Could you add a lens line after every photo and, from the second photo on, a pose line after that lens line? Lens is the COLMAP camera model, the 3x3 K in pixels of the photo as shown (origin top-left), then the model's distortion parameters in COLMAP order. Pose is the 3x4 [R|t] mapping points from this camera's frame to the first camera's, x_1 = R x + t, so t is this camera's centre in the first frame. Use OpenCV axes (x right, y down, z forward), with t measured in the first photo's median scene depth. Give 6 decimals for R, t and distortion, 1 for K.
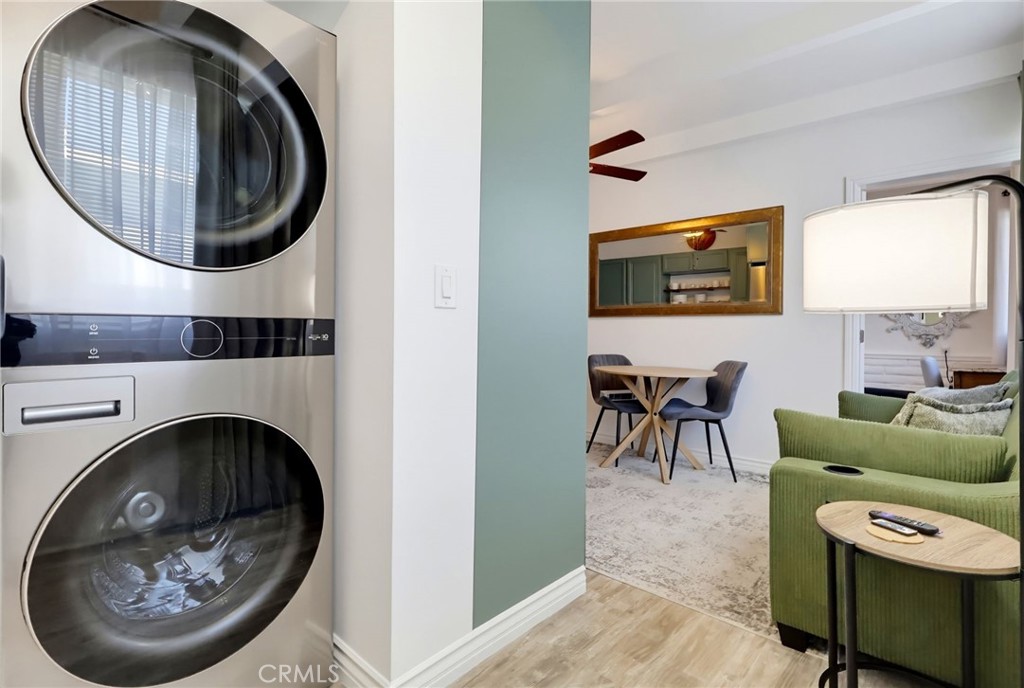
lens RADIAL K [[487.2, 0, 499.5], [0, 487.2, 329.8], [0, 0, 1]] dist [0.002452, 0.001068]
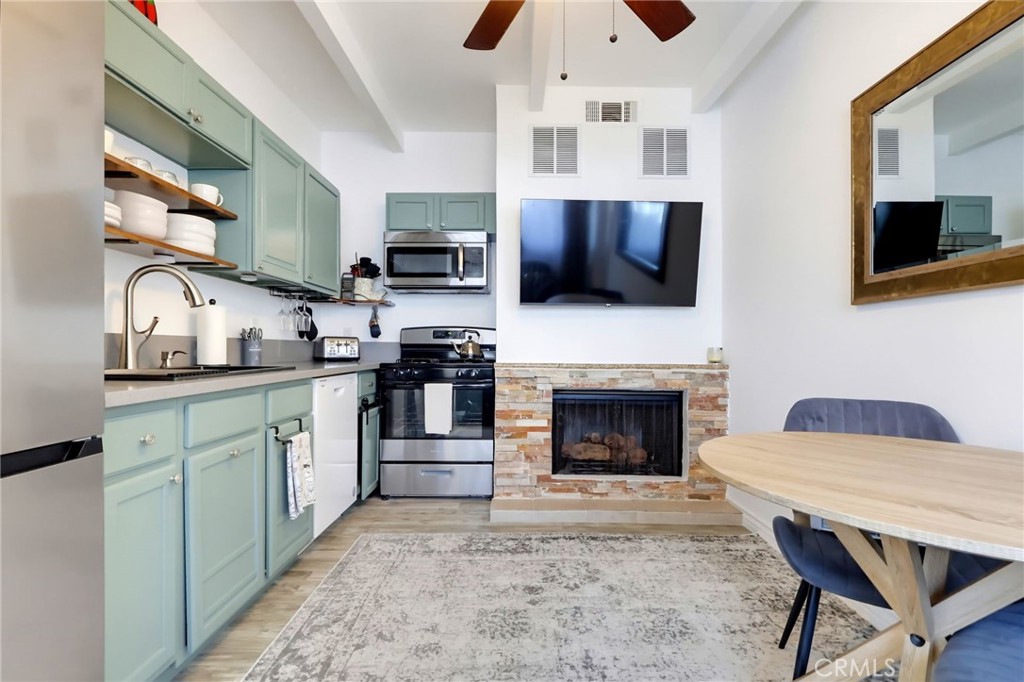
lens RADIAL K [[487.2, 0, 518.6], [0, 487.2, 350.1], [0, 0, 1]] dist [0.002452, 0.001068]
pose [[0.688856, -0.002139, -0.724896, 0.490381], [0.000882, 0.999997, -0.002113, 0.021602], [0.724898, 0.000816, 0.688856, 0.892488]]
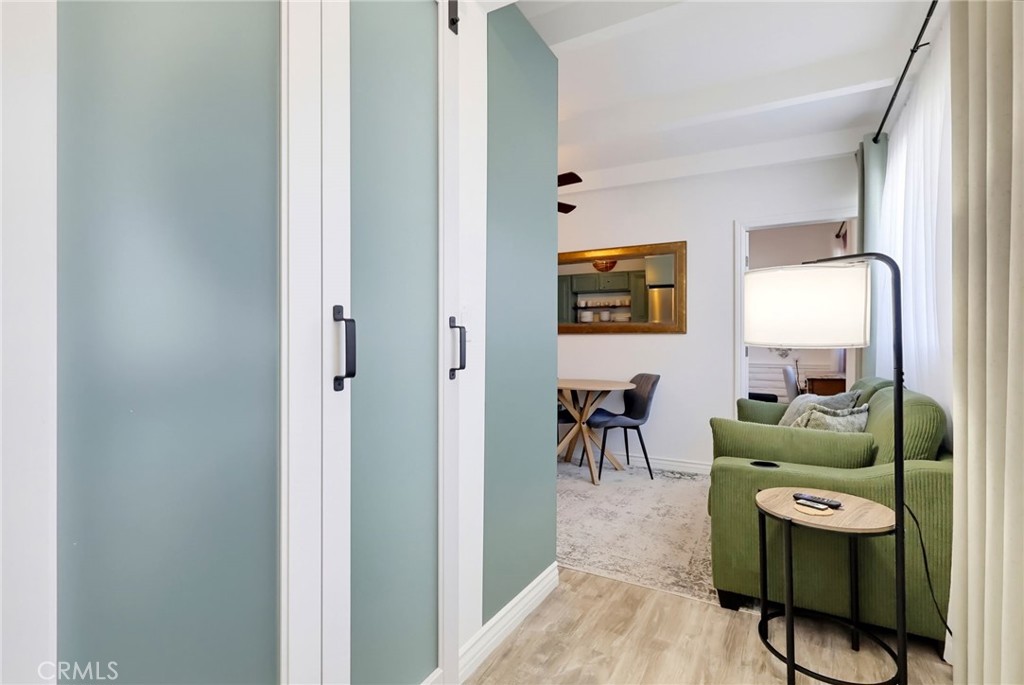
lens RADIAL K [[487.2, 0, 496.5], [0, 487.2, 335.8], [0, 0, 1]] dist [0.002452, 0.001068]
pose [[0.977140, -0.002714, 0.212577, -0.150498], [0.004129, 0.999972, -0.006213, -0.027049], [-0.212554, 0.006949, 0.977125, -0.063221]]
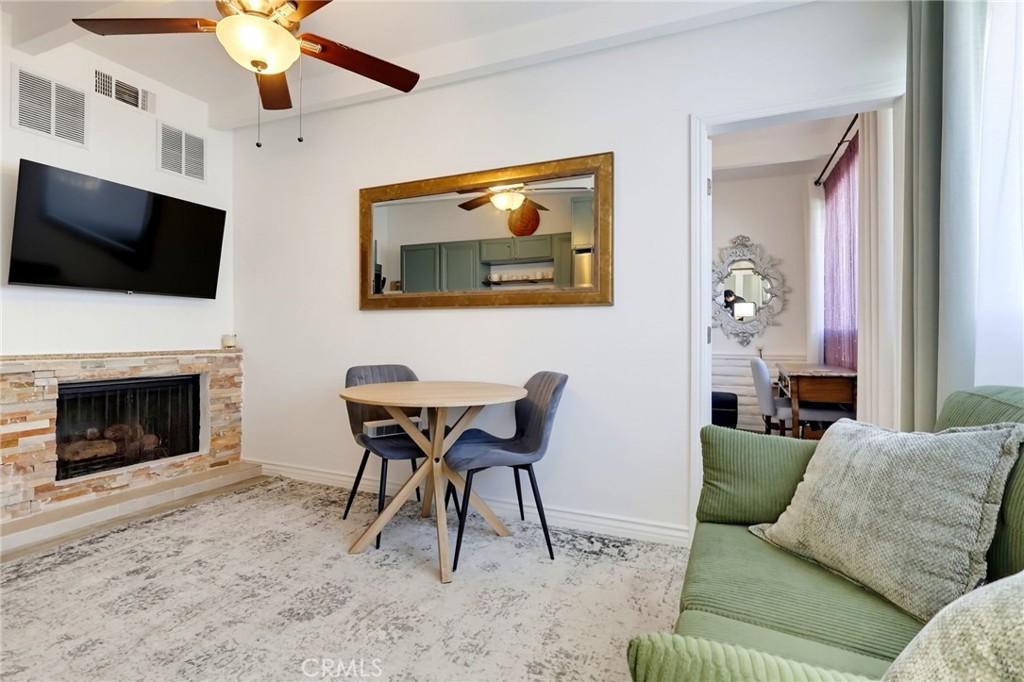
lens RADIAL K [[487.2, 0, 504.9], [0, 487.2, 328.4], [0, 0, 1]] dist [0.002452, 0.001068]
pose [[0.947868, -0.003009, 0.318650, 0.273042], [0.004695, 0.999979, -0.004523, 0.006890], [-0.318629, 0.005783, 0.947862, 0.501819]]
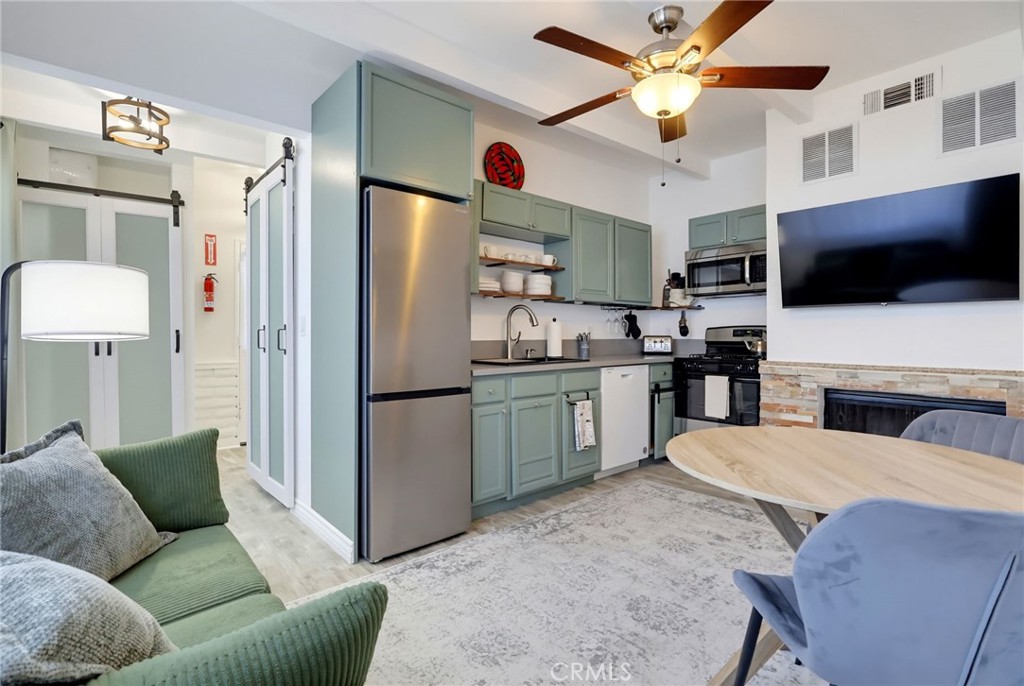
lens RADIAL K [[487.2, 0, 503.9], [0, 487.2, 335.5], [0, 0, 1]] dist [0.002452, 0.001068]
pose [[-0.103689, -0.004862, -0.994598, 0.967983], [0.001939, 0.999985, -0.005090, -0.010785], [0.994608, -0.002456, -0.103678, 1.093983]]
